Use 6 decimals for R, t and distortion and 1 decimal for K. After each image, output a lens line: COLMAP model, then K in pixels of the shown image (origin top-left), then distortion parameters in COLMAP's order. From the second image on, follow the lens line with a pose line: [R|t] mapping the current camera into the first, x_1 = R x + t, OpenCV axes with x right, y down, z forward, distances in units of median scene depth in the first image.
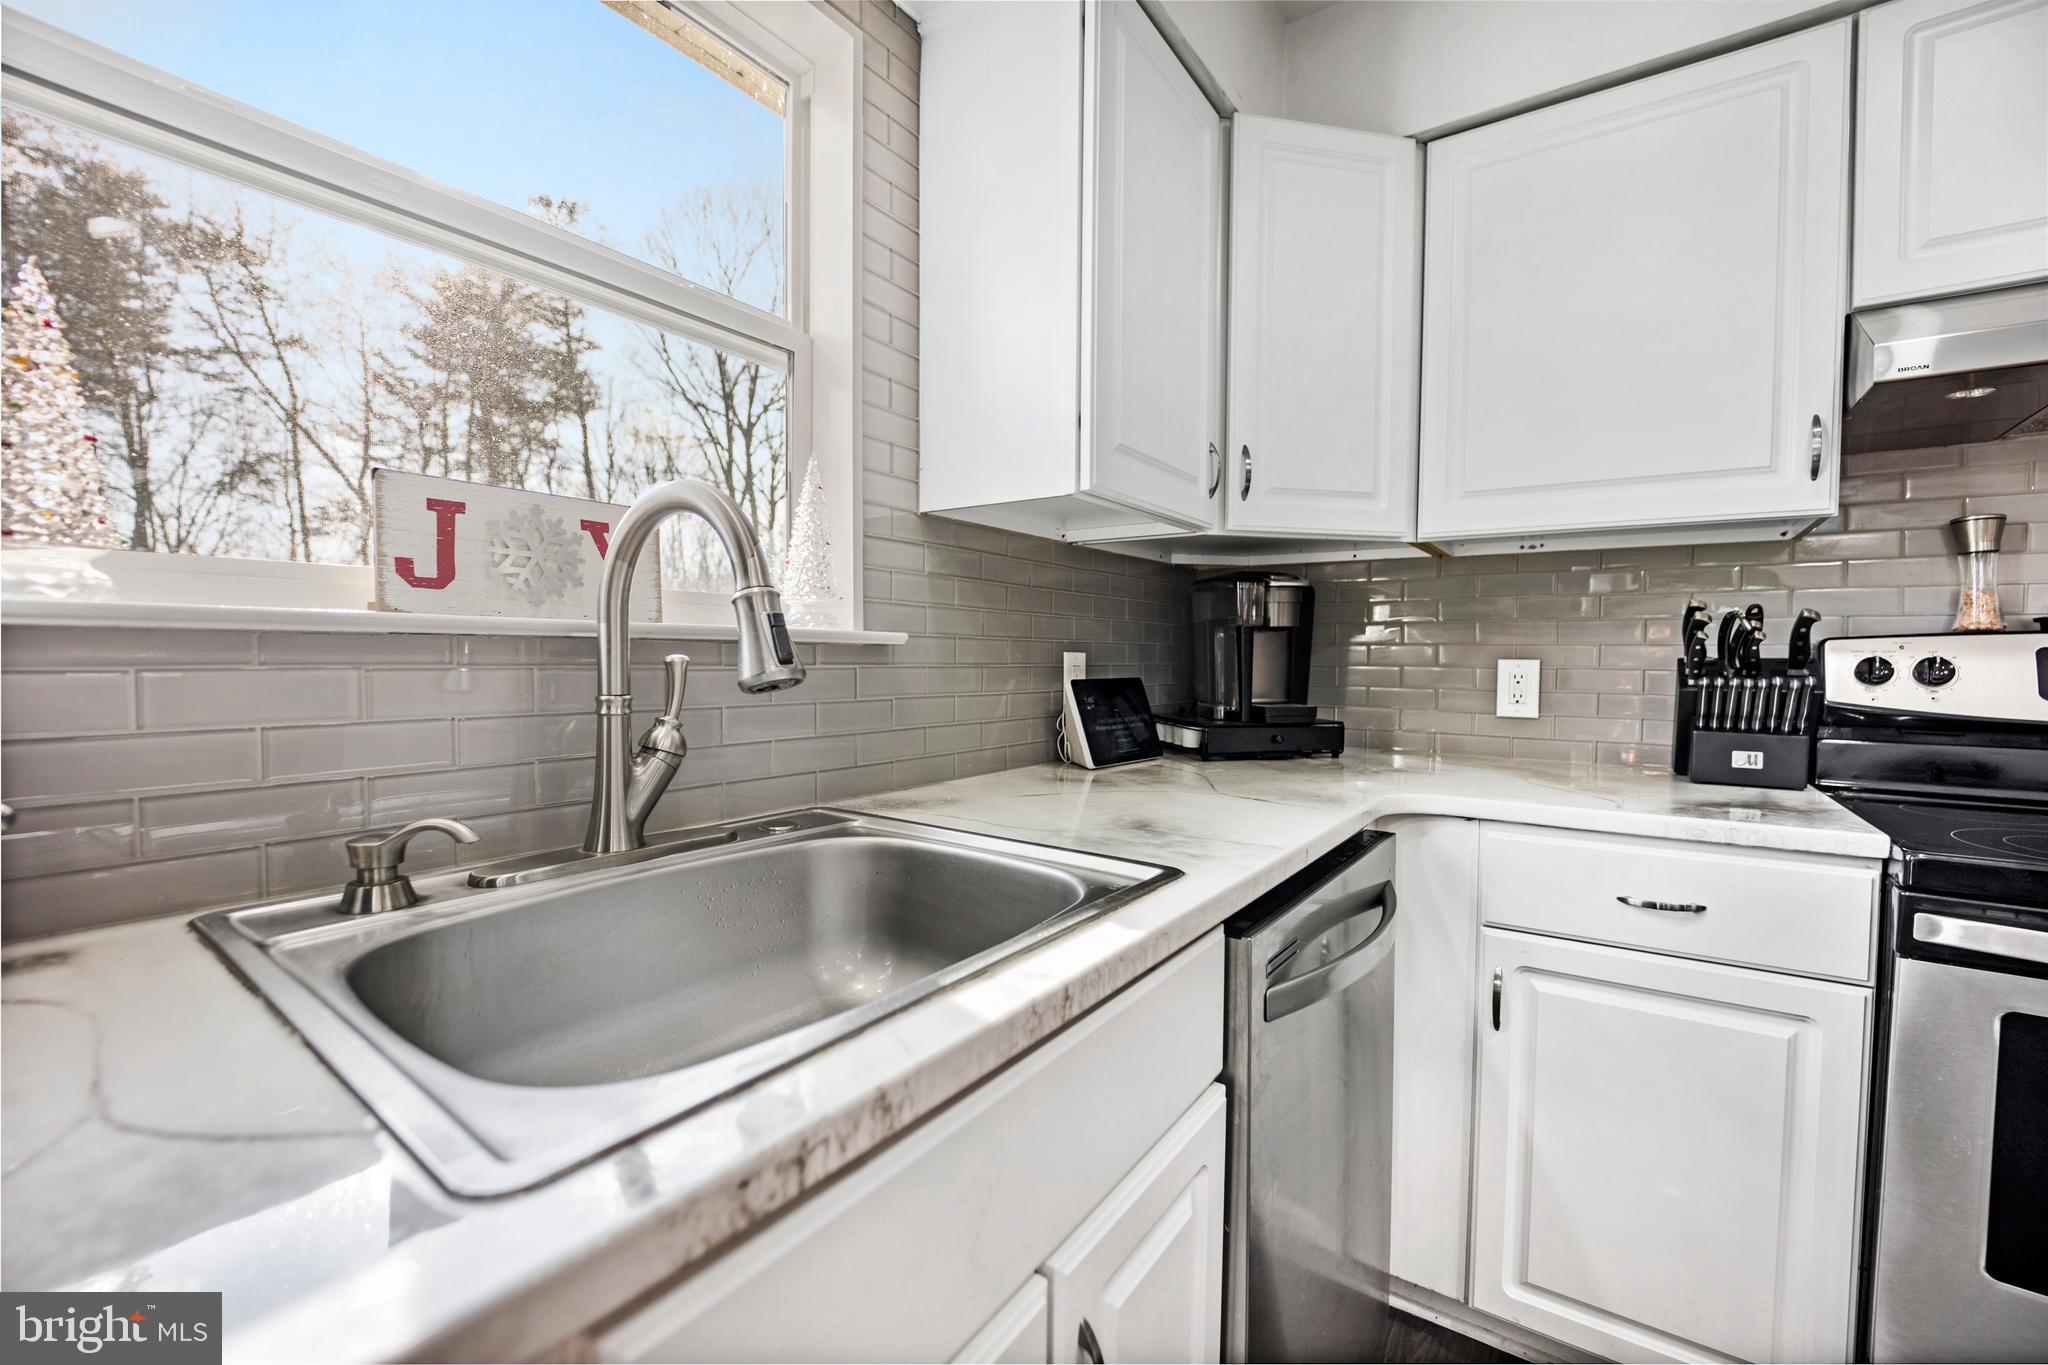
lens RADIAL K [[826.2, 0, 1033.6], [0, 826.2, 684.1], [0, 0, 1]] dist [-0.022950, 0.000410]
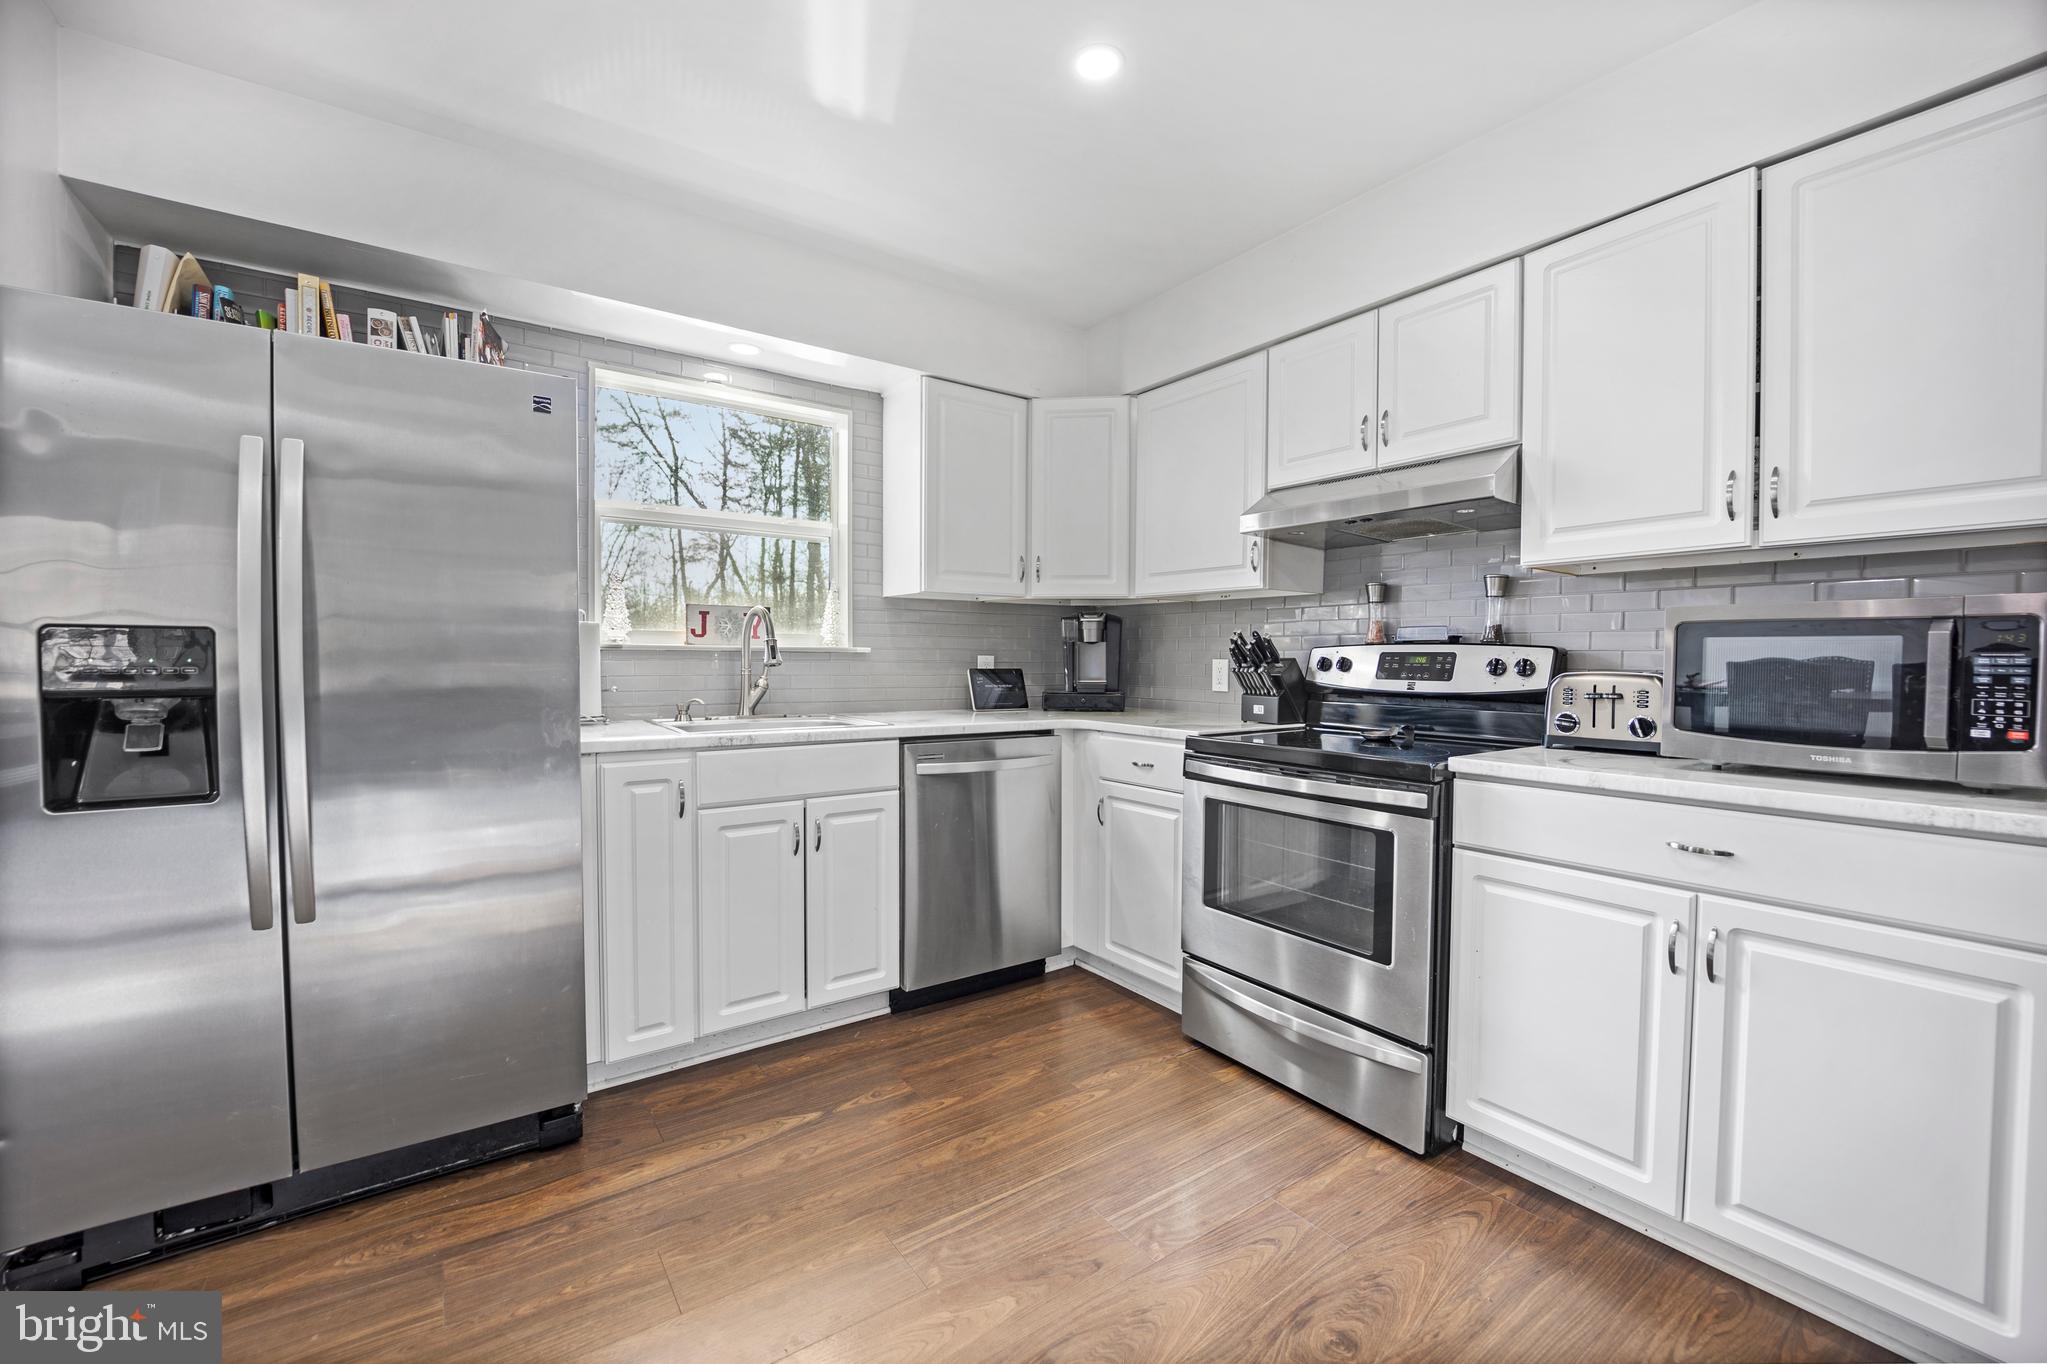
lens RADIAL K [[825.8, 0, 1033.1], [0, 825.8, 683.6], [0, 0, 1]] dist [-0.022950, 0.000410]
pose [[0.946620, 0.009509, -0.322210, 1.028442], [-0.011577, 0.999923, -0.004502, 0.046985], [0.322142, 0.007992, 0.946657, -1.099292]]
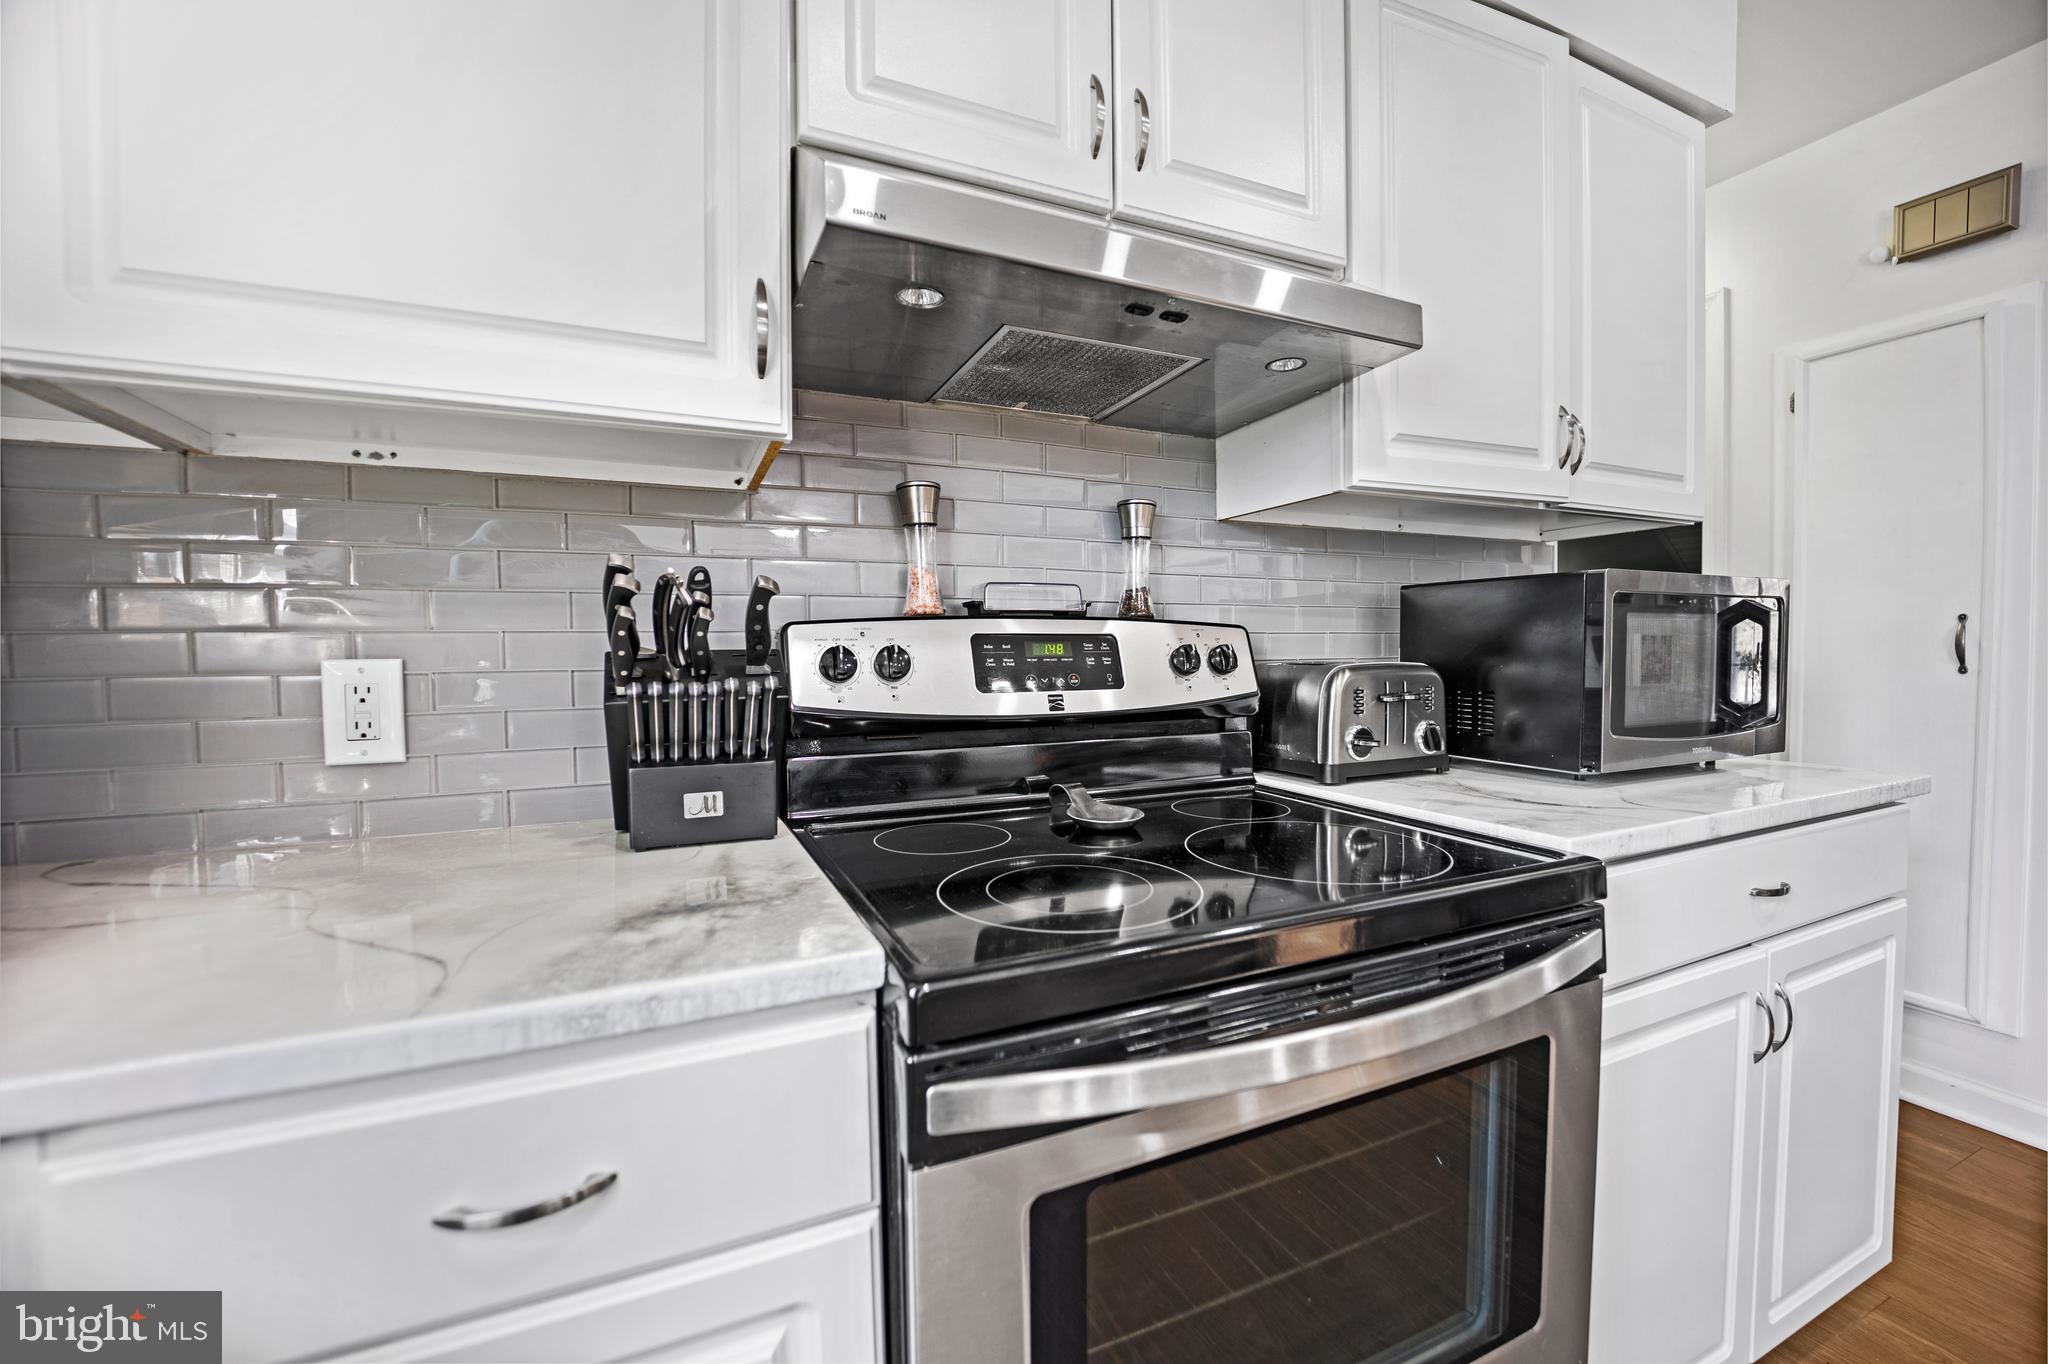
lens RADIAL K [[826.2, 0, 1033.6], [0, 826.2, 683.6], [0, 0, 1]] dist [-0.022950, 0.000410]
pose [[0.495426, -0.046213, 0.867420, 0.448473], [0.043426, 0.998653, 0.028402, -0.012131], [-0.867564, 0.023597, 0.496765, 0.444993]]
